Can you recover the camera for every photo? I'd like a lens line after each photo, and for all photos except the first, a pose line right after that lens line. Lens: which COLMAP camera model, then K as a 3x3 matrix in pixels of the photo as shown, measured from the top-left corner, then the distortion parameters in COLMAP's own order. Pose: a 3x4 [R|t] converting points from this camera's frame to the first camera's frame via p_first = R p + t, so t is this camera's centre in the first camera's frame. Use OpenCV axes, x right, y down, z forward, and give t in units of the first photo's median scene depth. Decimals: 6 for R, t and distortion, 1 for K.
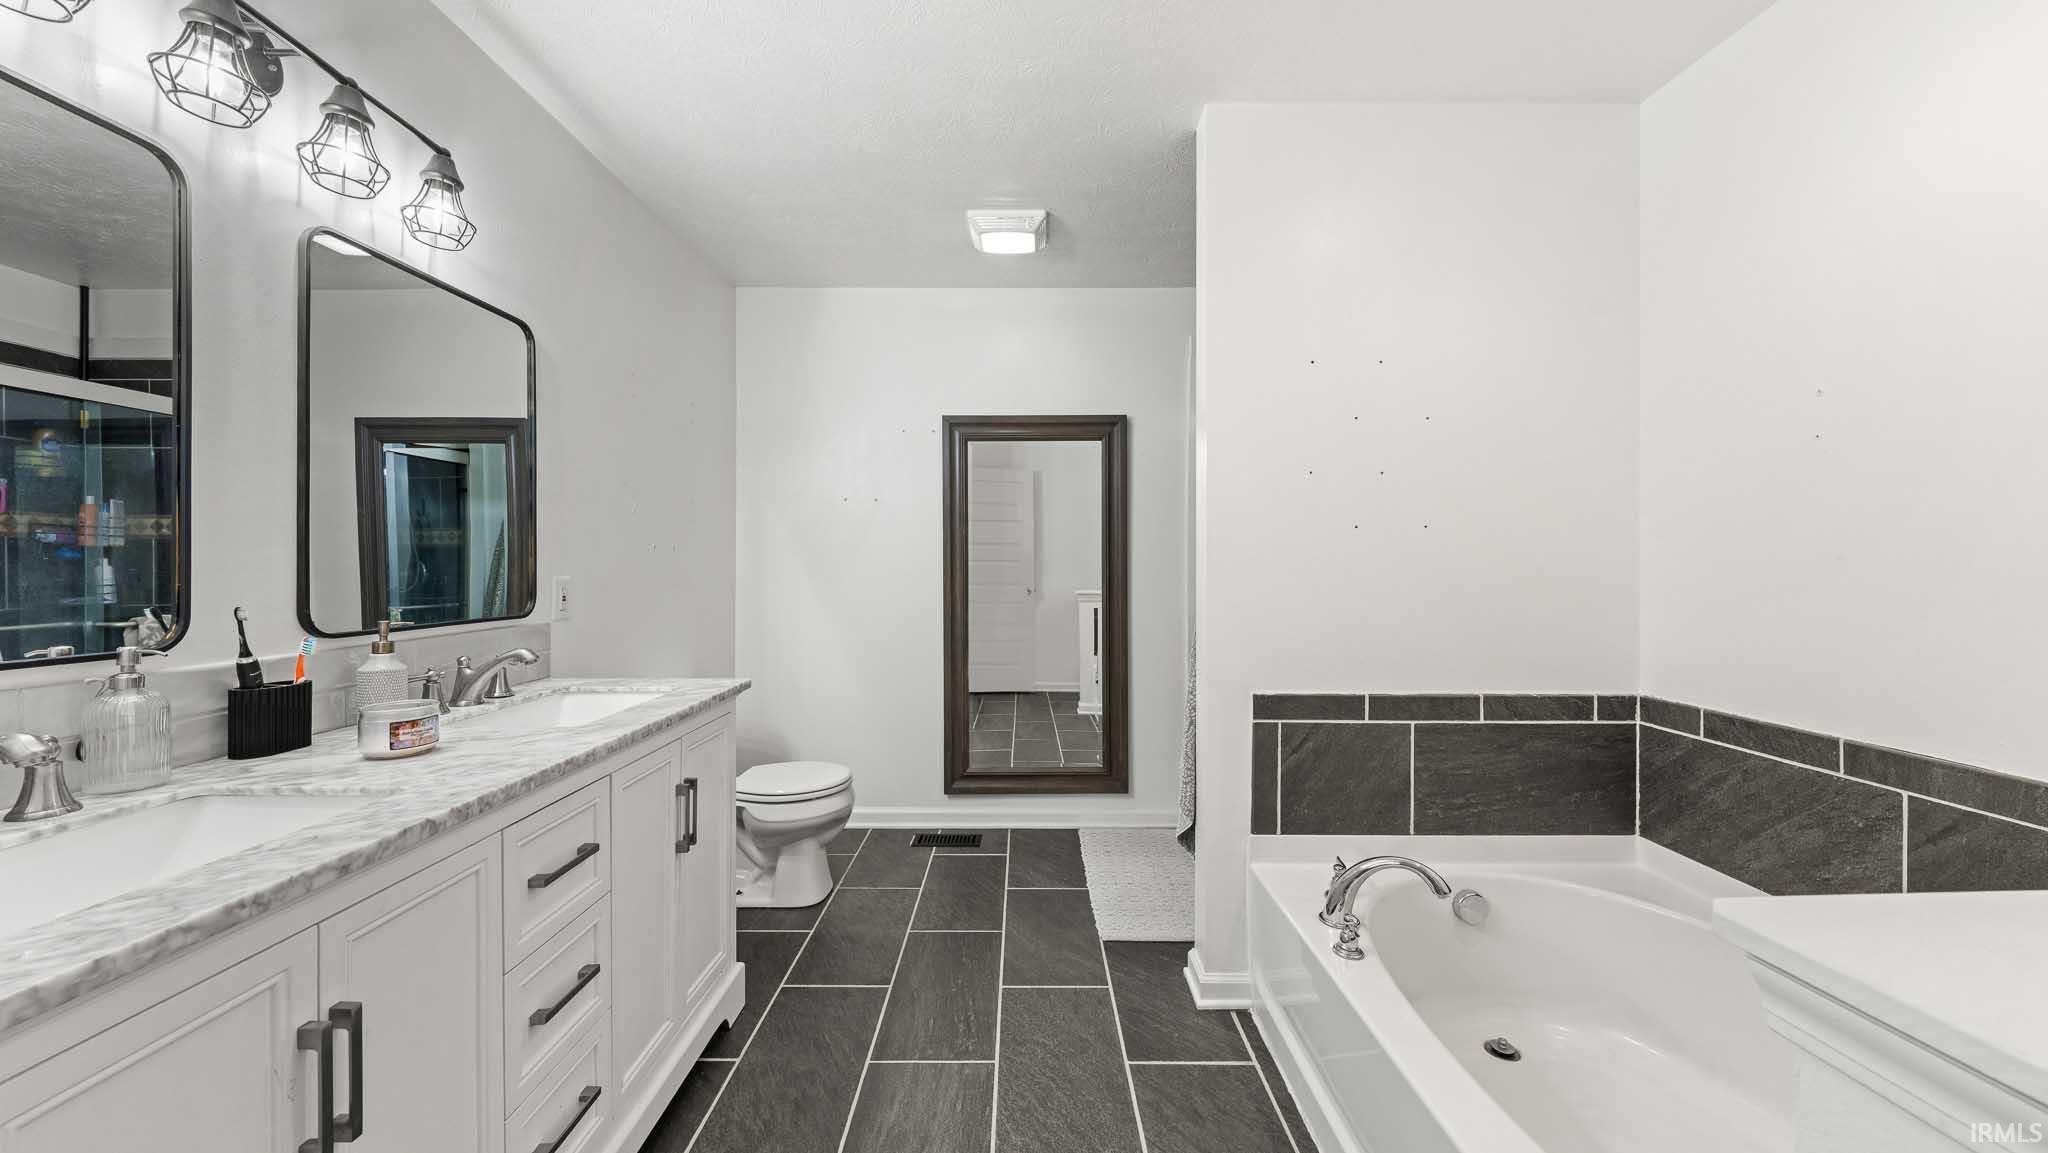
lens RADIAL K [[723.4, 0, 1022.6], [0, 723.4, 572.3], [0, 0, 1]] dist [-0.002611, 0.000304]
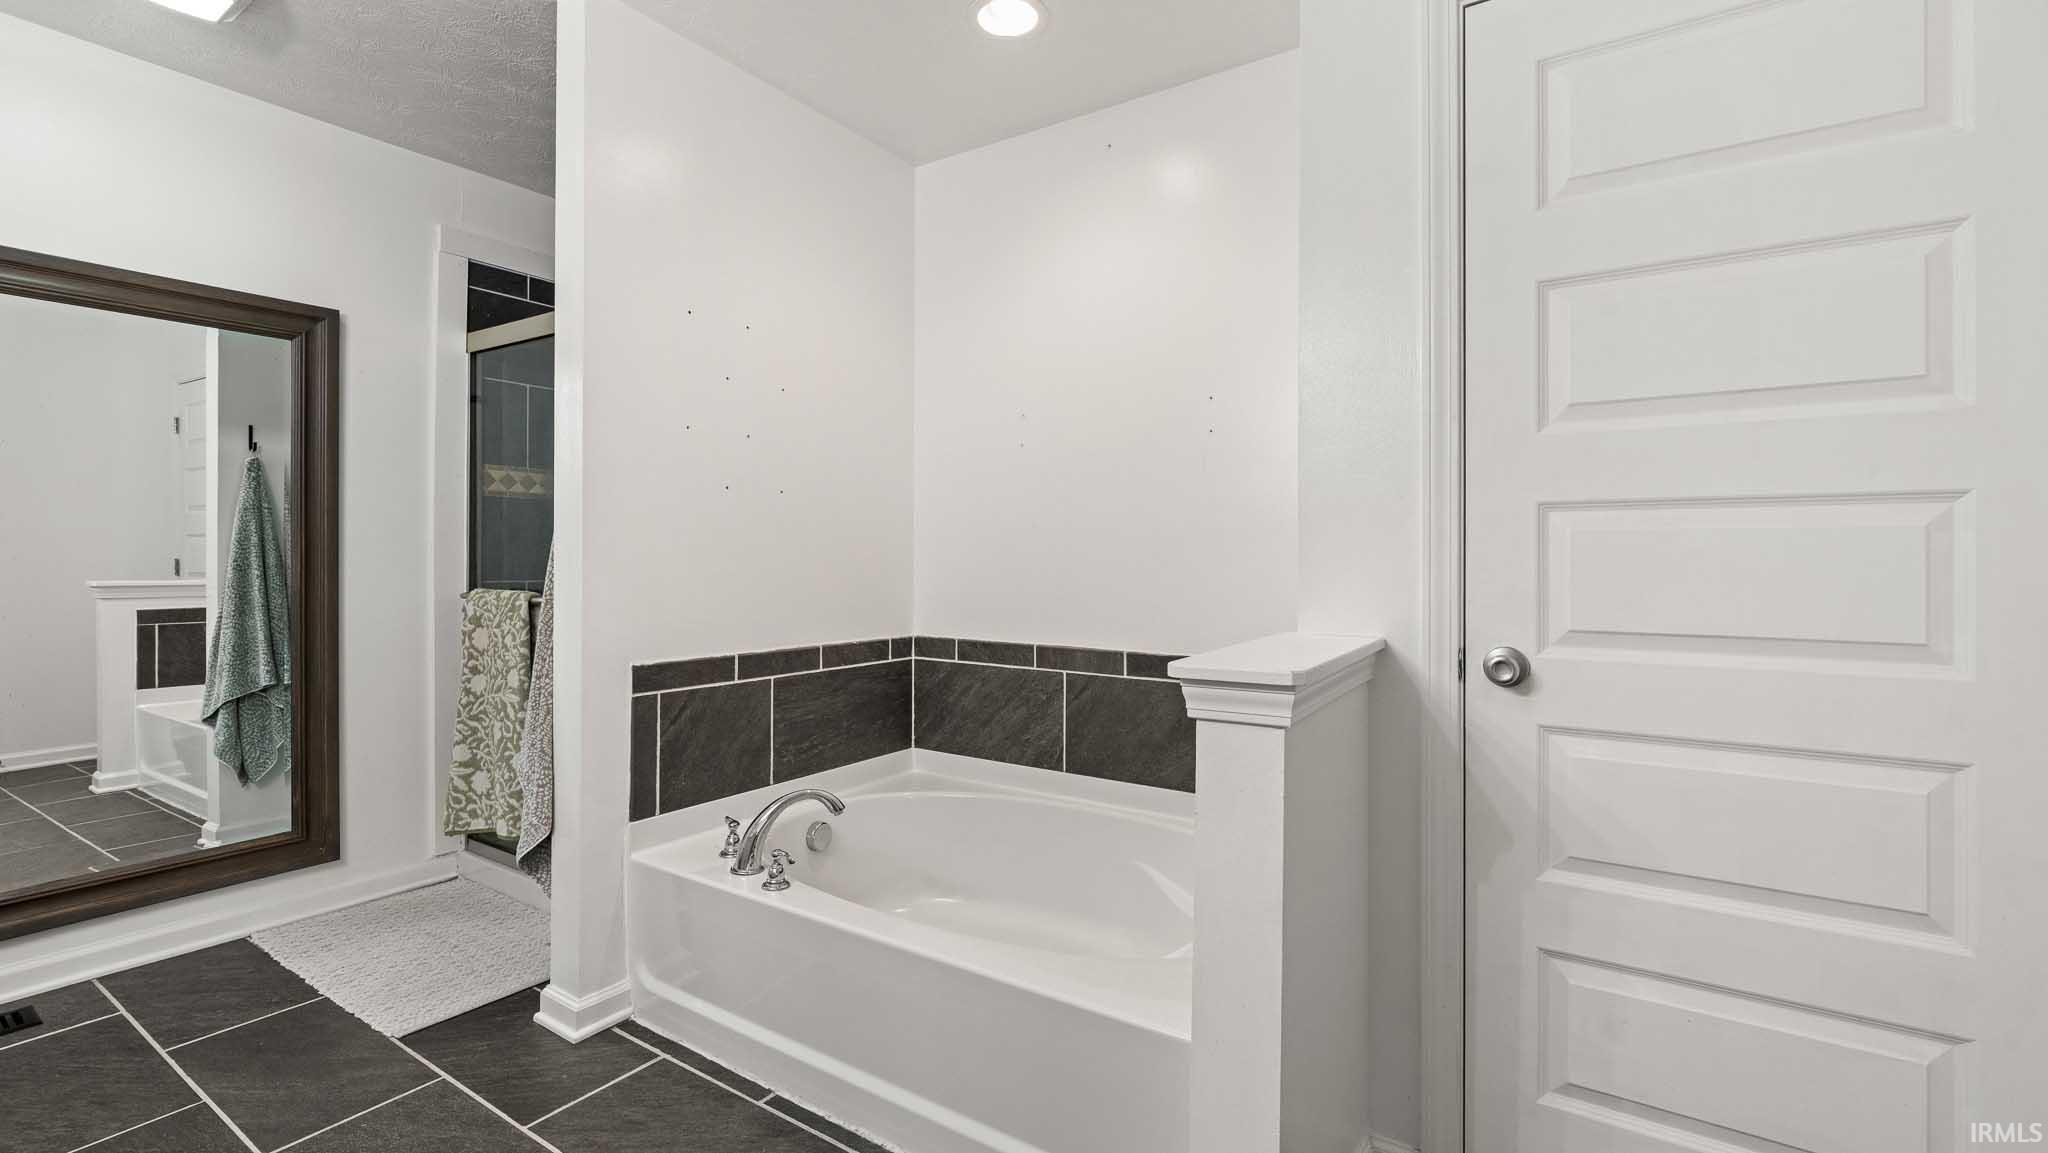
lens RADIAL K [[832.9, 0, 1041.9], [0, 832.9, 555.8], [0, 0, 1]] dist [0.004168, 0.000288]
pose [[0.568574, -0.006366, 0.822608, -0.233341], [0.004167, 0.999980, 0.004859, 0.027337], [-0.822622, 0.000665, 0.568589, -0.009483]]
